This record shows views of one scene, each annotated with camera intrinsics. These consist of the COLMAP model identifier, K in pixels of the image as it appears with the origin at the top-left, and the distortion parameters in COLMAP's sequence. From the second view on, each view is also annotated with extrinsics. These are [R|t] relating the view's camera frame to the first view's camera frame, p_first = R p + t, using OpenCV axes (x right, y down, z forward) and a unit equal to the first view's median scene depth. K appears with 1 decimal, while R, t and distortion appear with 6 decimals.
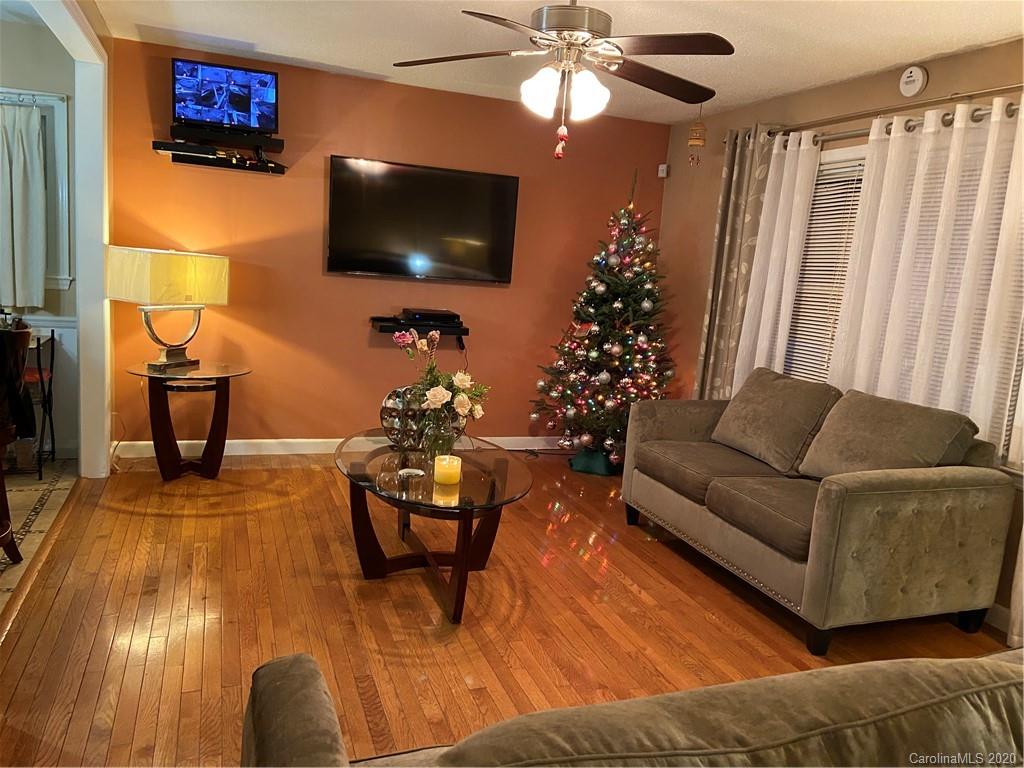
lens RADIAL K [[768.2, 0, 508.1], [0, 768.2, 379.7], [0, 0, 1]] dist [0.120712, -0.136816]
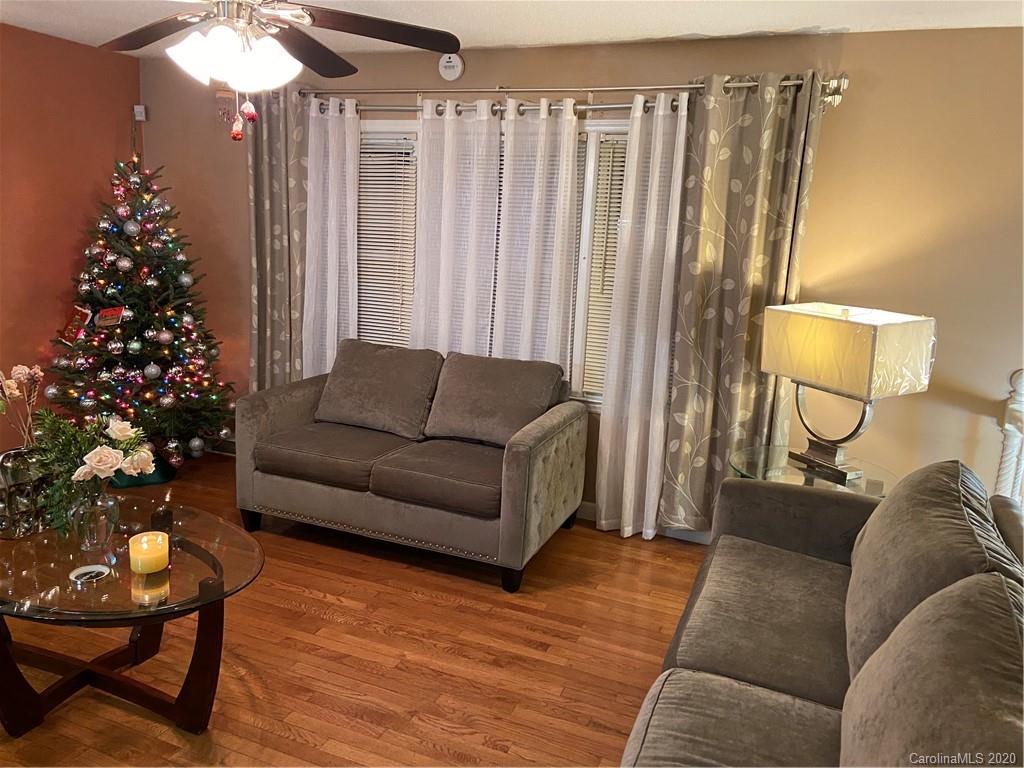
lens RADIAL K [[768.2, 0, 508.1], [0, 768.2, 379.7], [0, 0, 1]] dist [0.120712, -0.136816]
pose [[0.679468, -0.185890, 0.709767, -0.267019], [0.114080, 0.982374, 0.148077, -0.092705], [-0.724782, -0.019643, 0.688698, 0.166811]]
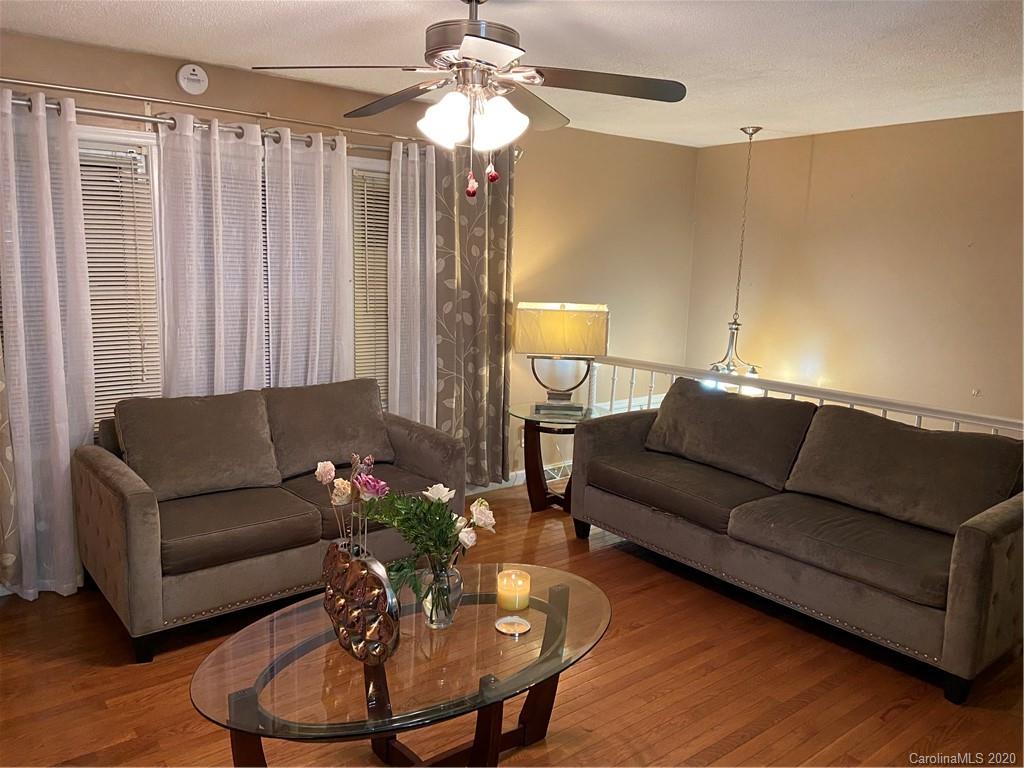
lens RADIAL K [[768.2, 0, 508.1], [0, 768.2, 379.7], [0, 0, 1]] dist [0.120712, -0.136816]
pose [[-0.299871, -0.223521, 0.927424, -0.562002], [0.107711, 0.958014, 0.265720, -0.218090], [-0.947880, 0.179575, -0.263205, 0.879806]]
